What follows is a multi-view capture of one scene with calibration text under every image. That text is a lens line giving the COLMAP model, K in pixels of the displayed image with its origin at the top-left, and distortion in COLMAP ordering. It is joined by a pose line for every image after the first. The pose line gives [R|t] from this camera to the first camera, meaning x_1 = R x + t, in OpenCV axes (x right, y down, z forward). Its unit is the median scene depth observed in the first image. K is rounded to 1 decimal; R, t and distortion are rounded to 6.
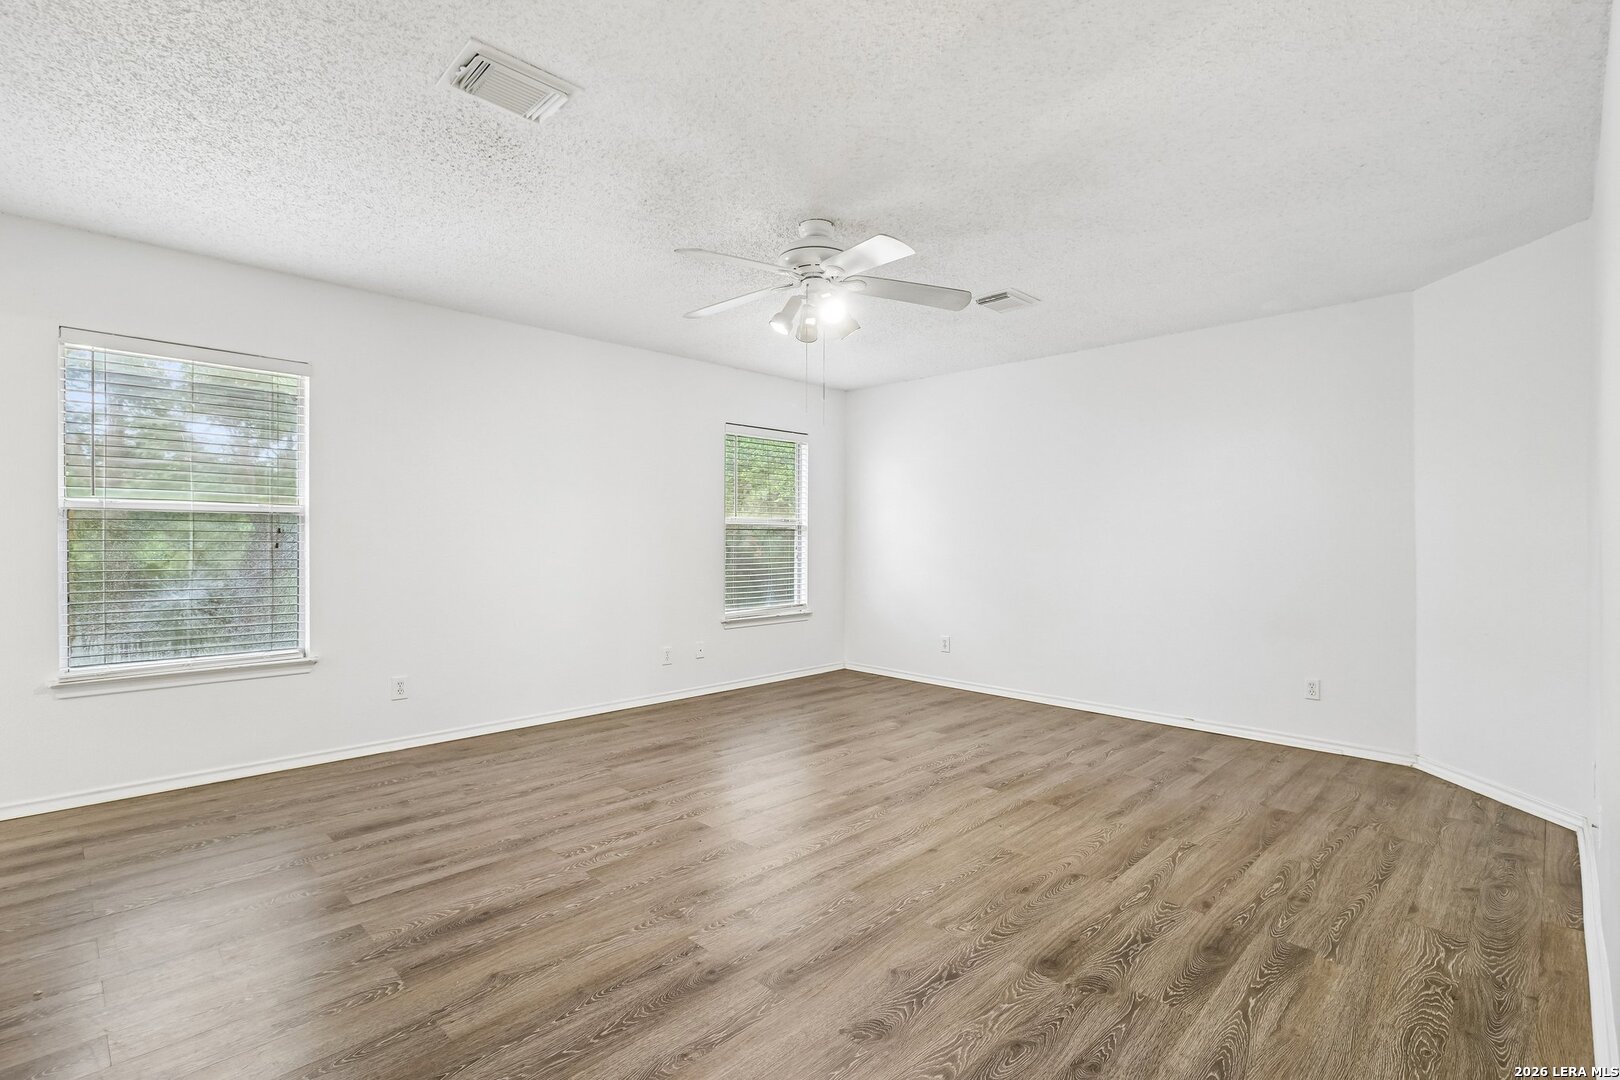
lens RADIAL K [[751.7, 0, 807.7], [0, 751.7, 541.2], [0, 0, 1]] dist [0.001002, -0.000433]
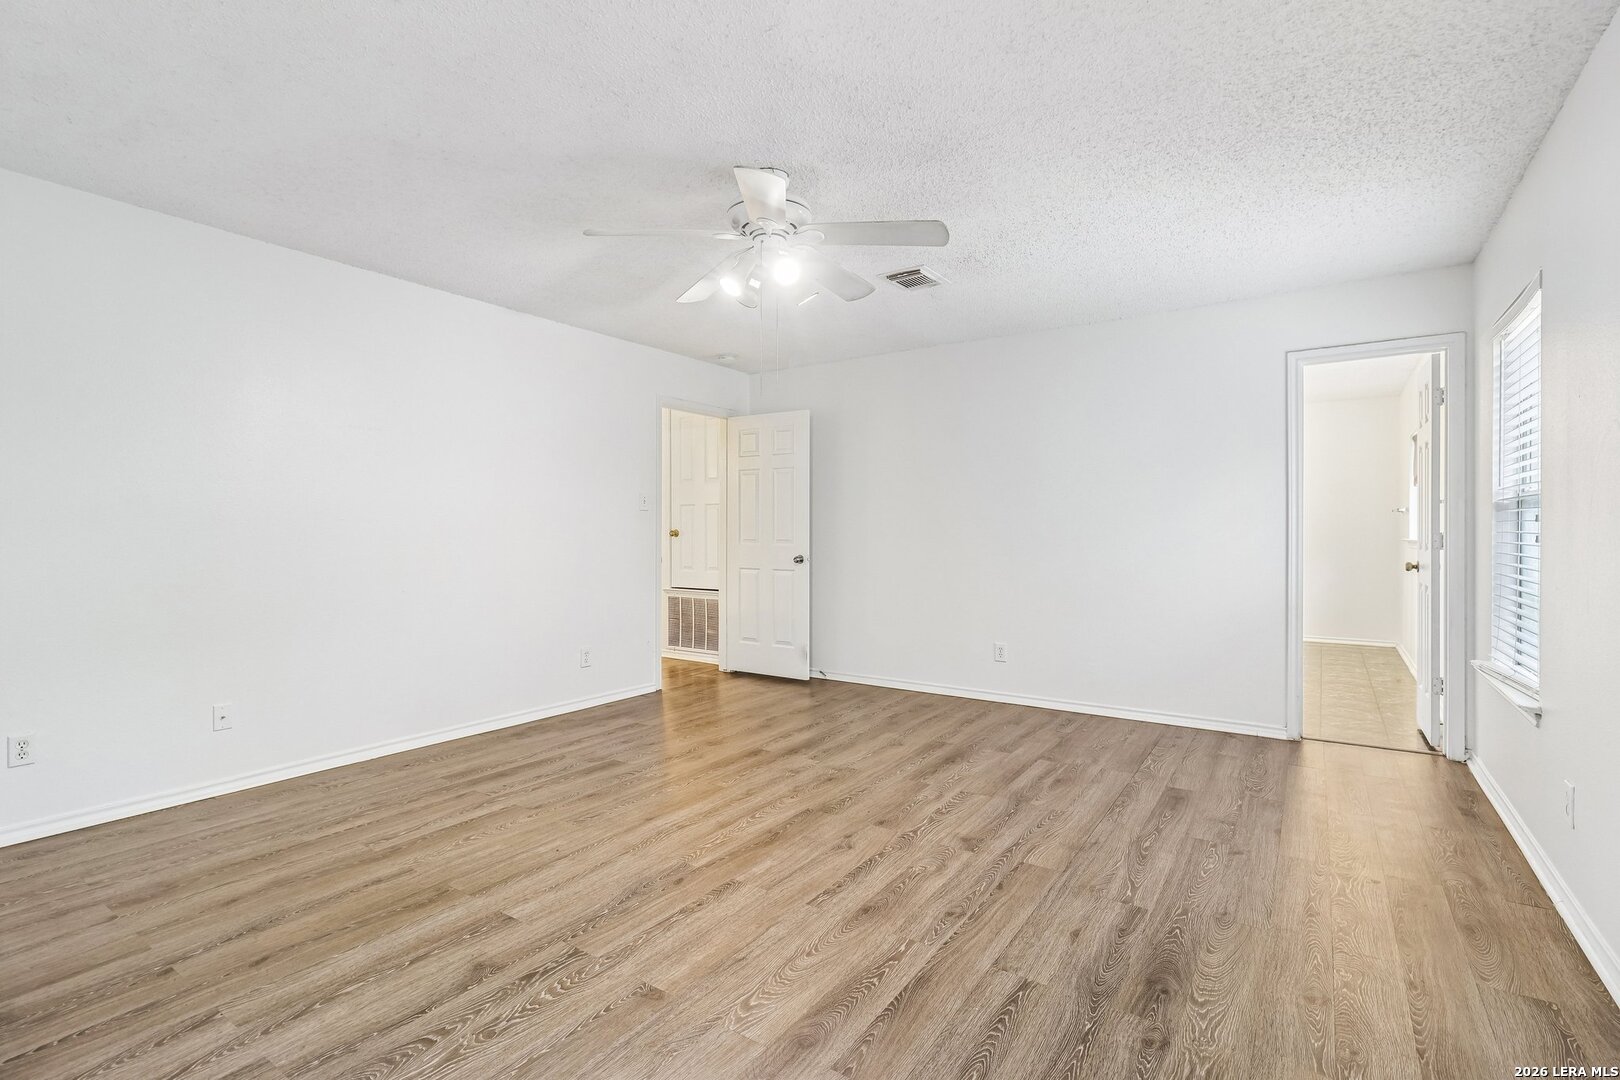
lens RADIAL K [[750.7, 0, 811.6], [0, 750.7, 533.7], [0, 0, 1]] dist [0.001977, -0.000199]
pose [[-0.982392, -0.004214, -0.186784, 0.138010], [-0.005409, 0.999968, 0.005891, -0.000548], [0.186754, 0.006797, -0.982383, 2.050073]]
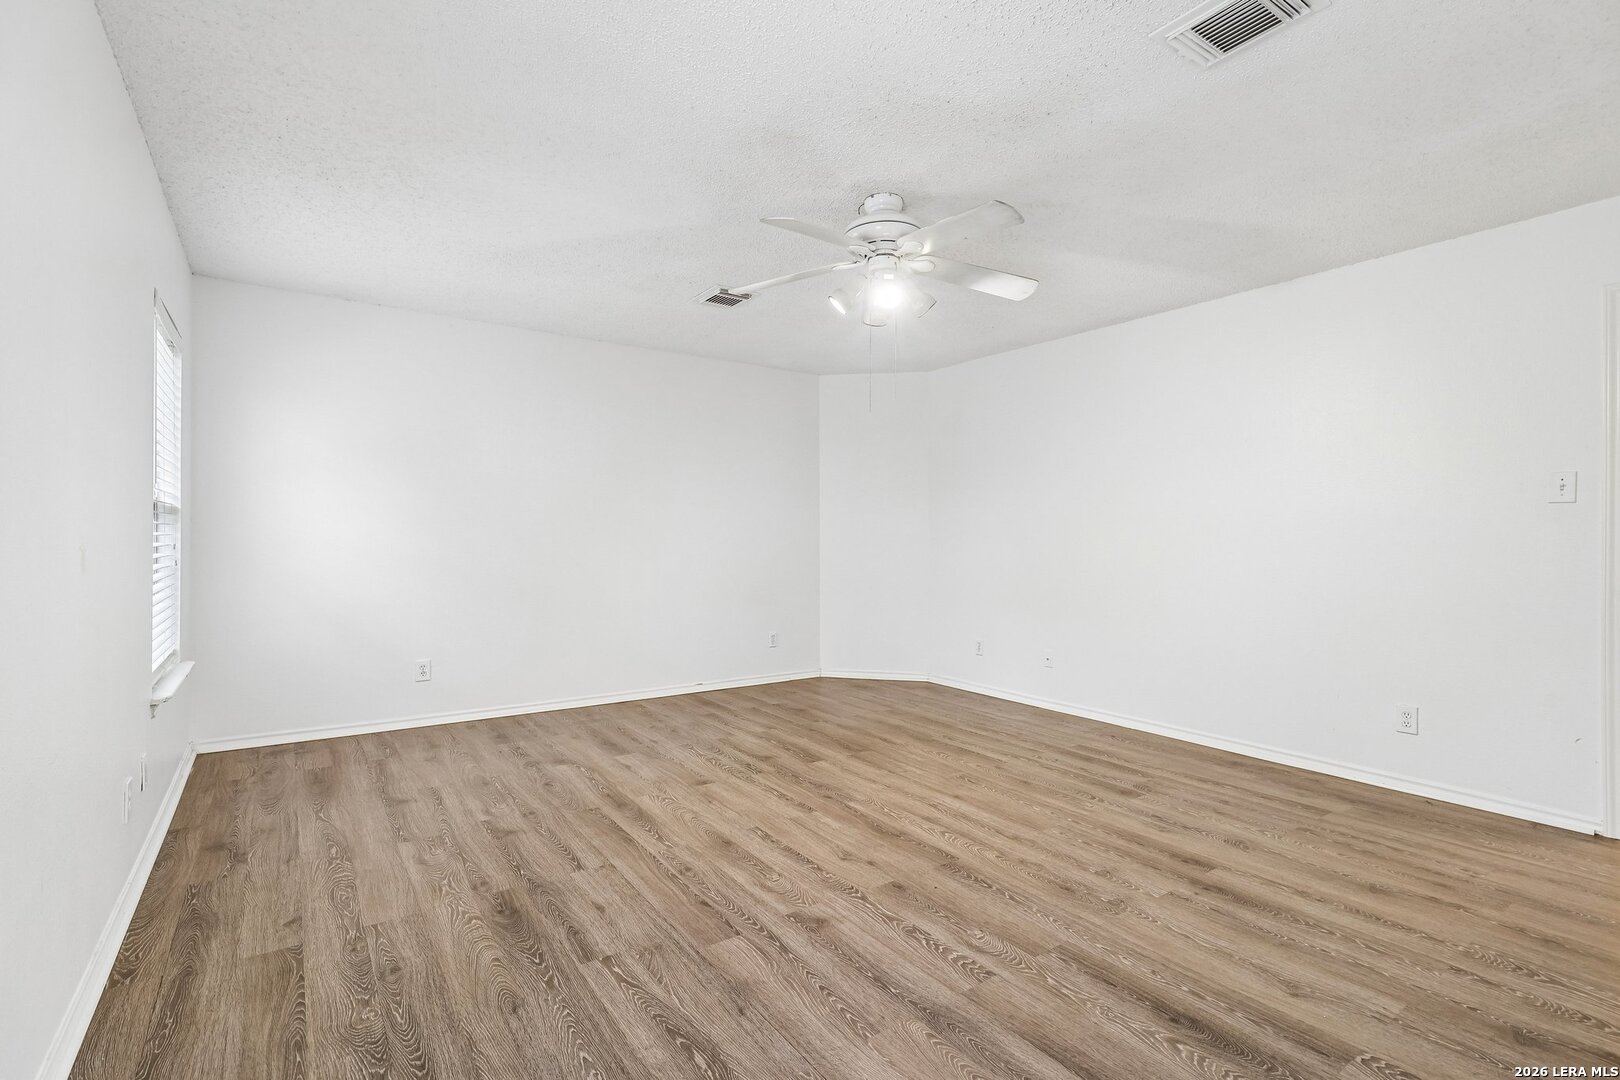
lens RADIAL K [[750.7, 0, 811.6], [0, 750.7, 533.7], [0, 0, 1]] dist [0.001977, -0.000199]
pose [[0.173822, -0.001073, 0.984777, -1.017279], [-0.000371, 0.999999, 0.001155, -0.003391], [-0.984777, -0.000566, 0.173821, 1.002788]]
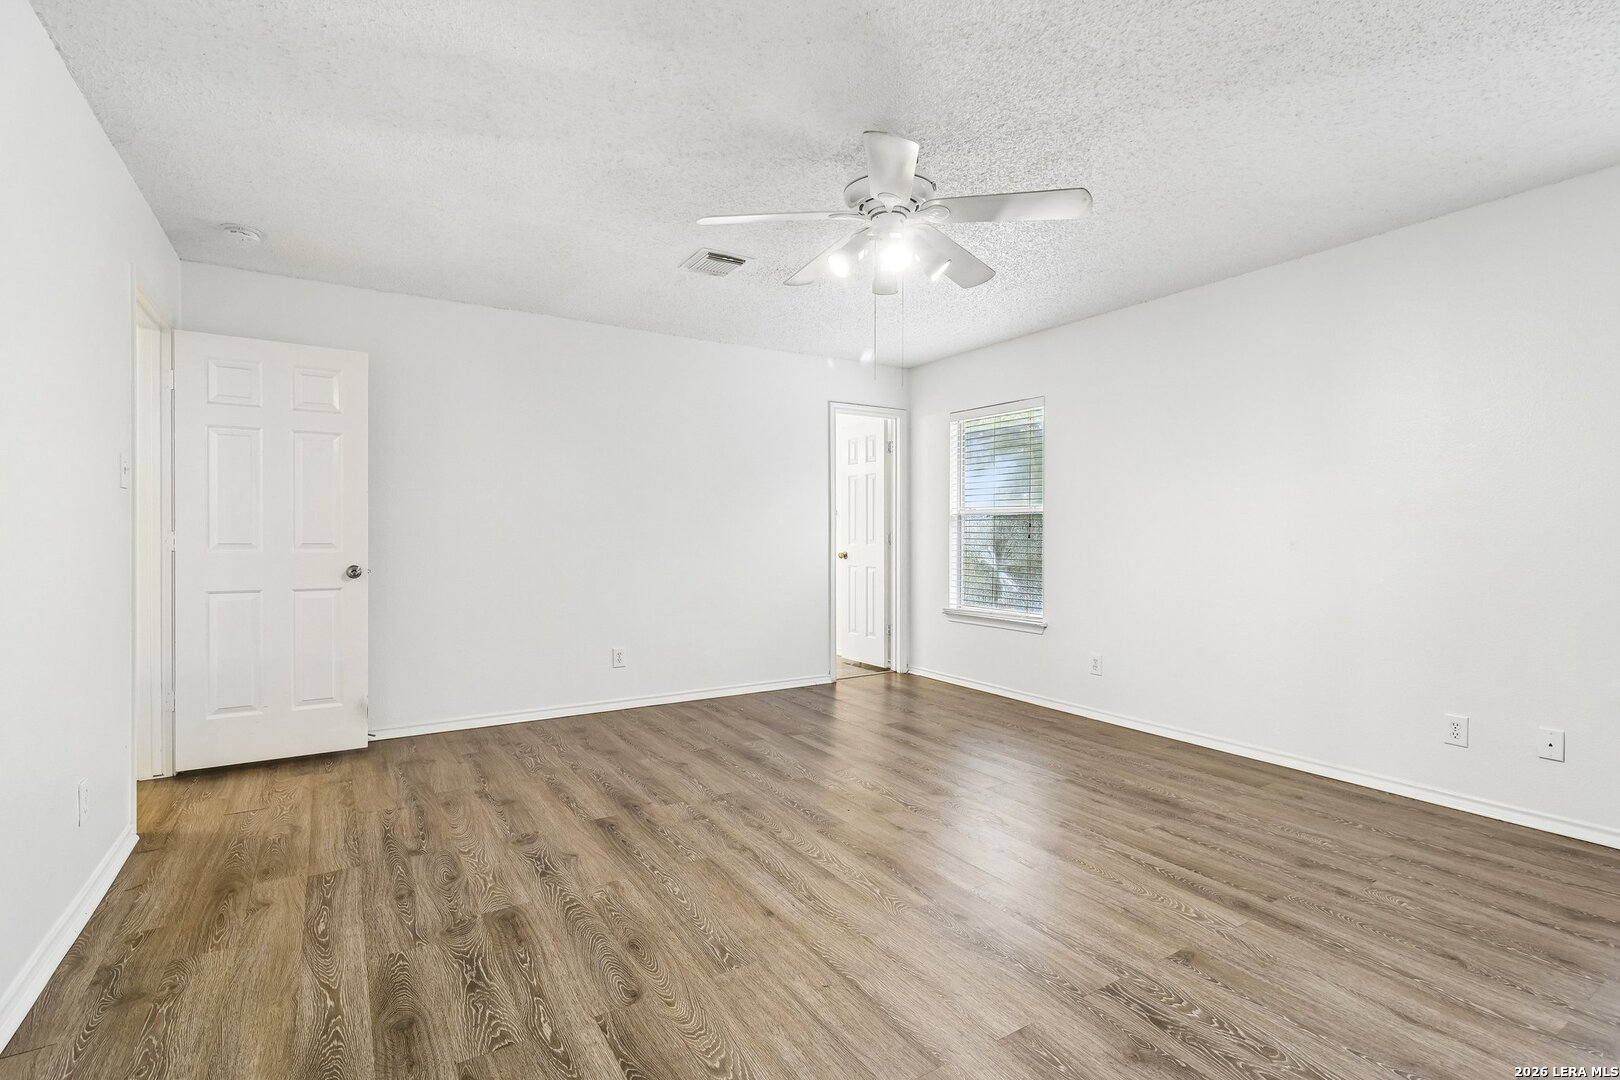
lens RADIAL K [[750.7, 0, 811.6], [0, 750.7, 533.7], [0, 0, 1]] dist [0.001977, -0.000199]
pose [[-0.223866, -0.002704, -0.974616, 0.921790], [-0.006051, 0.999981, -0.001385, 0.006986], [0.974601, 0.005587, -0.223878, 1.200604]]
